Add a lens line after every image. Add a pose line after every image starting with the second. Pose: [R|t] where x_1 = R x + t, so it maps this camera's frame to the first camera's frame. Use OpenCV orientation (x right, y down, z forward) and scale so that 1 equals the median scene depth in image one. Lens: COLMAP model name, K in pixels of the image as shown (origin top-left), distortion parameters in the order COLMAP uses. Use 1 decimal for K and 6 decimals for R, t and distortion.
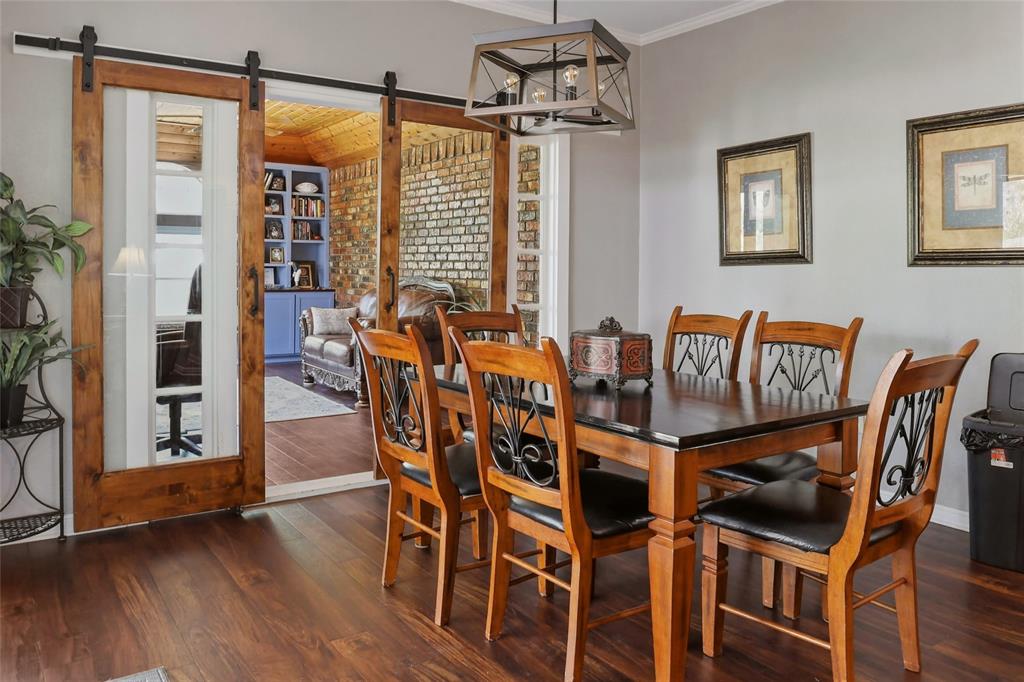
lens RADIAL K [[756.4, 0, 509.6], [0, 756.4, 273.8], [0, 0, 1]] dist [-0.039960, 0.001418]
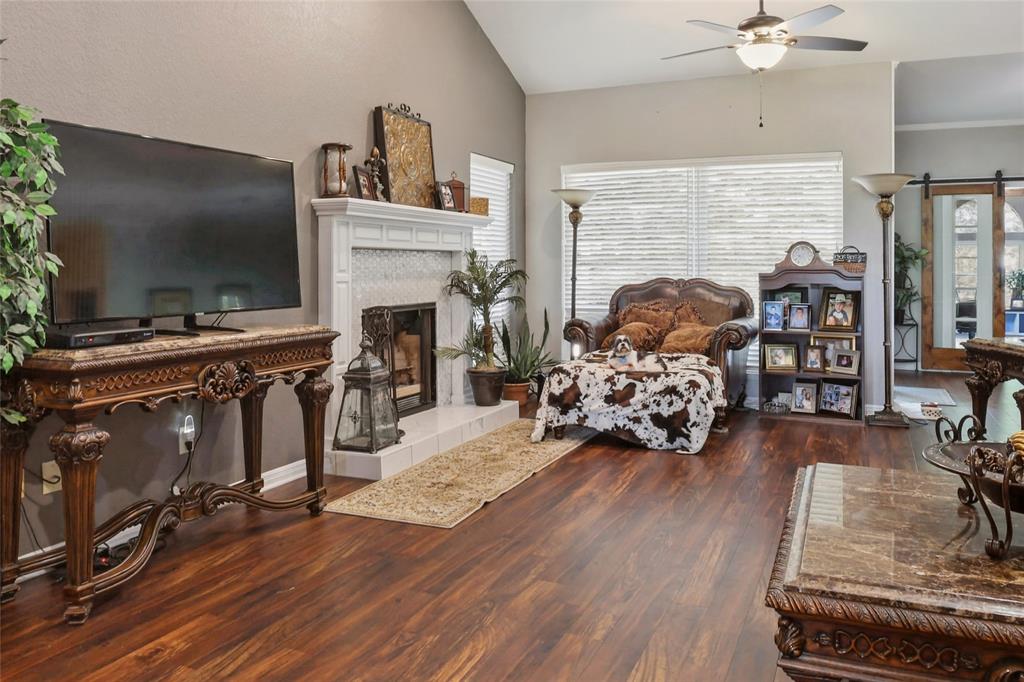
lens RADIAL K [[756.4, 0, 522.0], [0, 756.4, 262.8], [0, 0, 1]] dist [-0.039960, 0.001418]
pose [[0.531150, -0.006562, -0.847253, 0.783561], [-0.003820, 0.999941, -0.010140, 0.008304], [0.847269, 0.008622, 0.531094, -1.389194]]
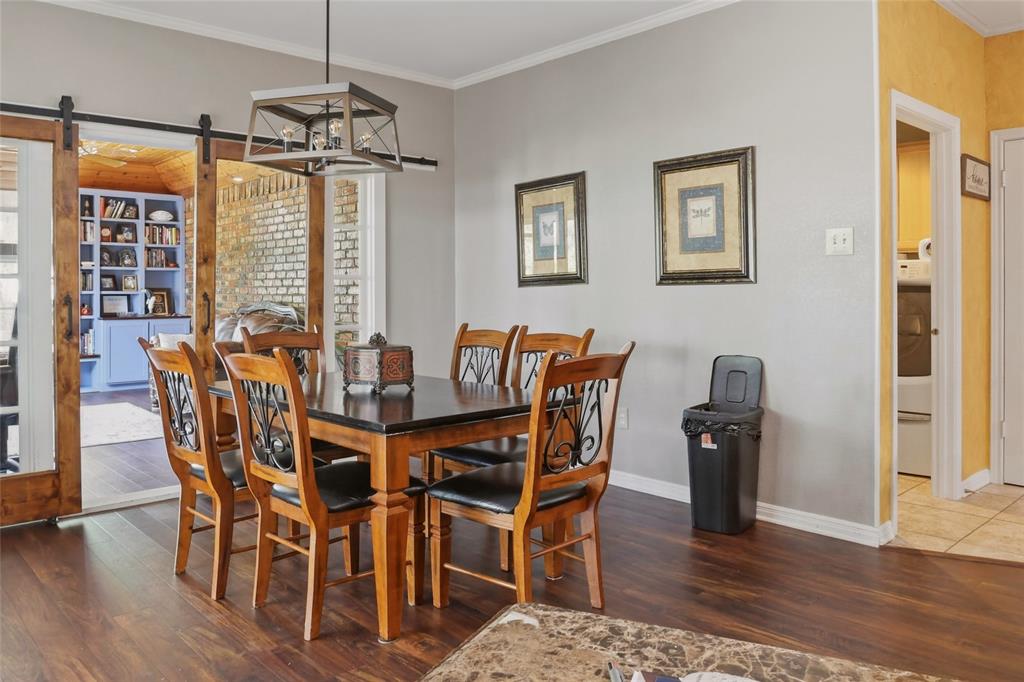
lens RADIAL K [[756.4, 0, 519.4], [0, 756.4, 286.2], [0, 0, 1]] dist [-0.039960, 0.001418]
pose [[0.989739, -0.015278, 0.142071, 0.148860], [0.017222, 0.999774, -0.012465, 0.002835], [-0.141848, 0.014784, 0.989778, -0.152339]]
